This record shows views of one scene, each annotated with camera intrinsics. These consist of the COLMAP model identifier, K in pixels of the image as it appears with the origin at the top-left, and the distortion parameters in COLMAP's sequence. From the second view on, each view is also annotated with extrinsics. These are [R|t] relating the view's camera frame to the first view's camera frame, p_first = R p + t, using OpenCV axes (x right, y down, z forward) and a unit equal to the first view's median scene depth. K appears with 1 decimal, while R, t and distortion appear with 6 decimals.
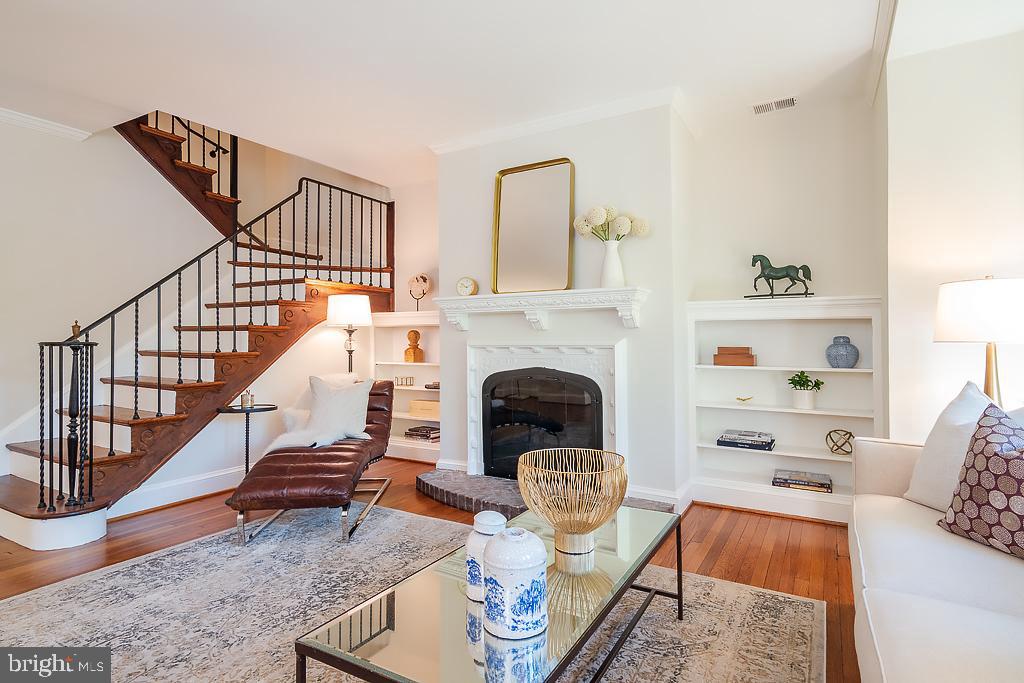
lens RADIAL K [[532.8, 0, 511.4], [0, 532.8, 335.0], [0, 0, 1]] dist [0.019001, 0.001087]
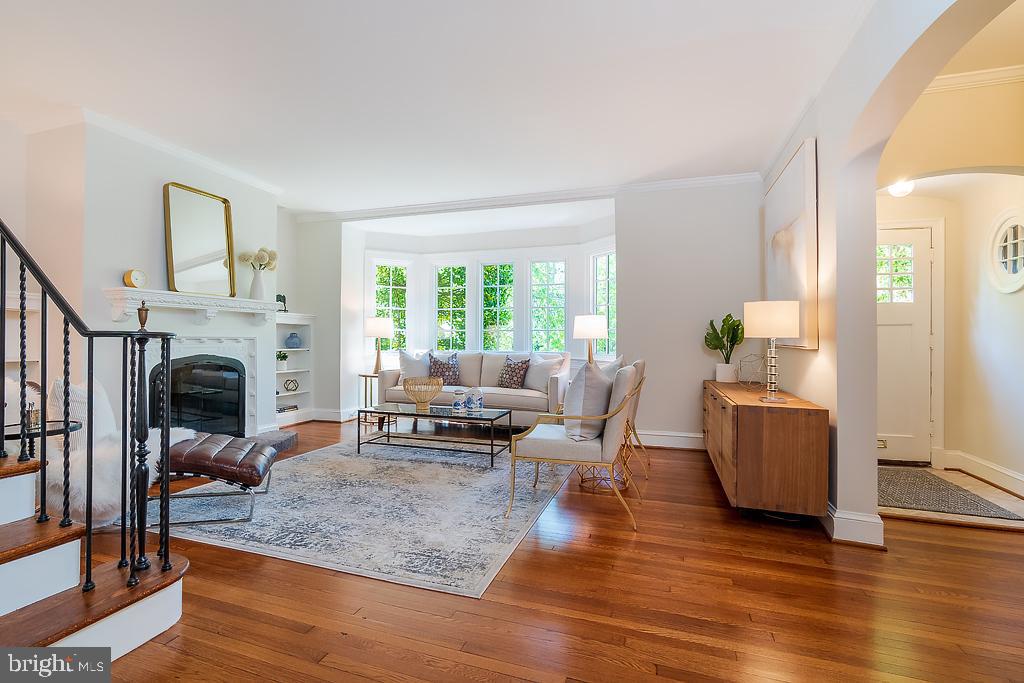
lens RADIAL K [[477.6, 0, 507.4], [0, 477.6, 357.9], [0, 0, 1]] dist [0.001069, 0.000112]
pose [[-0.216299, -0.040773, 0.975475, -1.273623], [-0.022645, 0.999068, 0.036737, 0.010786], [-0.976065, -0.014144, -0.217021, 0.577534]]
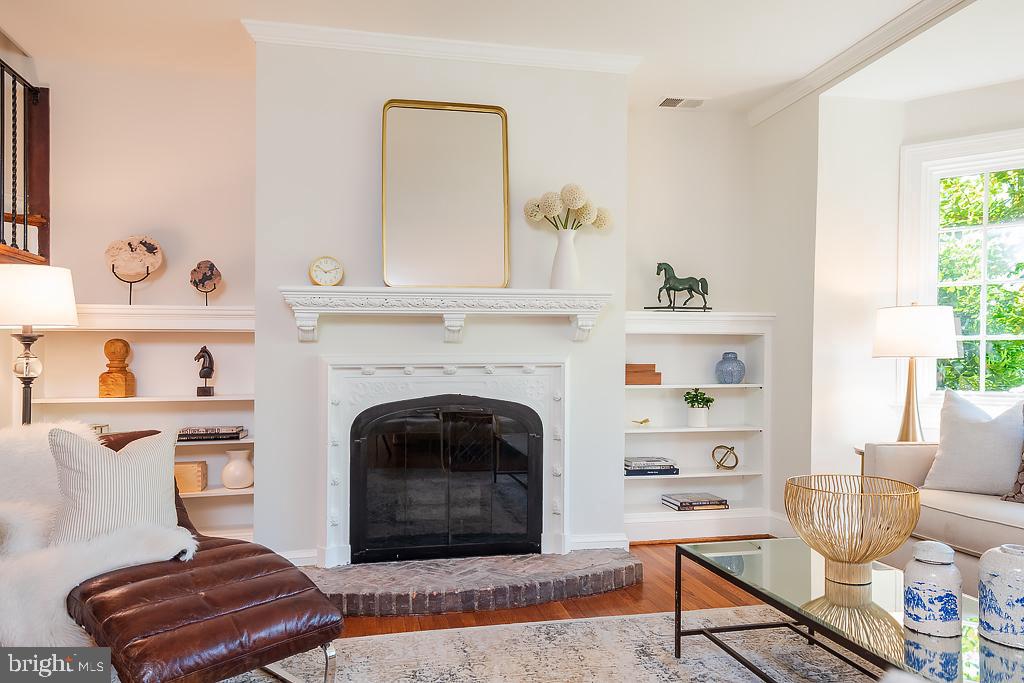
lens RADIAL K [[749.6, 0, 512.6], [0, 749.6, 370.0], [0, 0, 1]] dist [0.060496, -0.003296]
pose [[0.737999, -0.011043, 0.674711, -0.604195], [-0.003051, 0.999801, 0.019701, 0.008601], [-0.674795, -0.016598, 0.737819, 0.223794]]
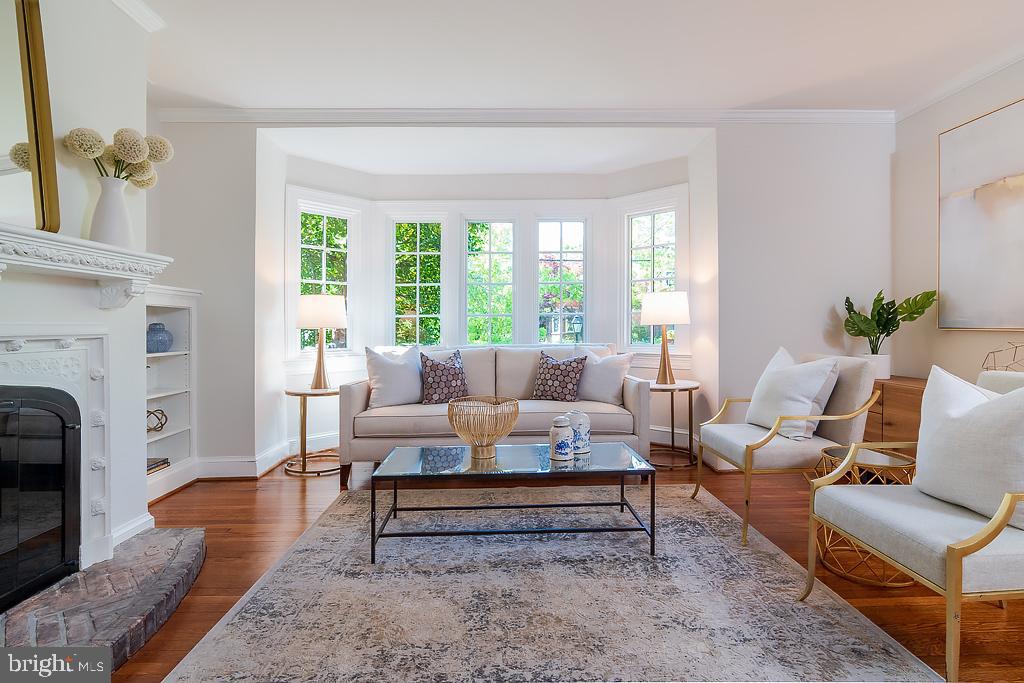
lens RADIAL K [[490.3, 0, 538.8], [0, 490.3, 338.8], [0, 0, 1]] dist [-0.001130, 0.000385]
pose [[-0.542840, -0.018401, 0.839634, -0.609155], [-0.003858, 0.999804, 0.019417, 0.011262], [-0.839827, 0.007301, -0.542805, 0.851663]]
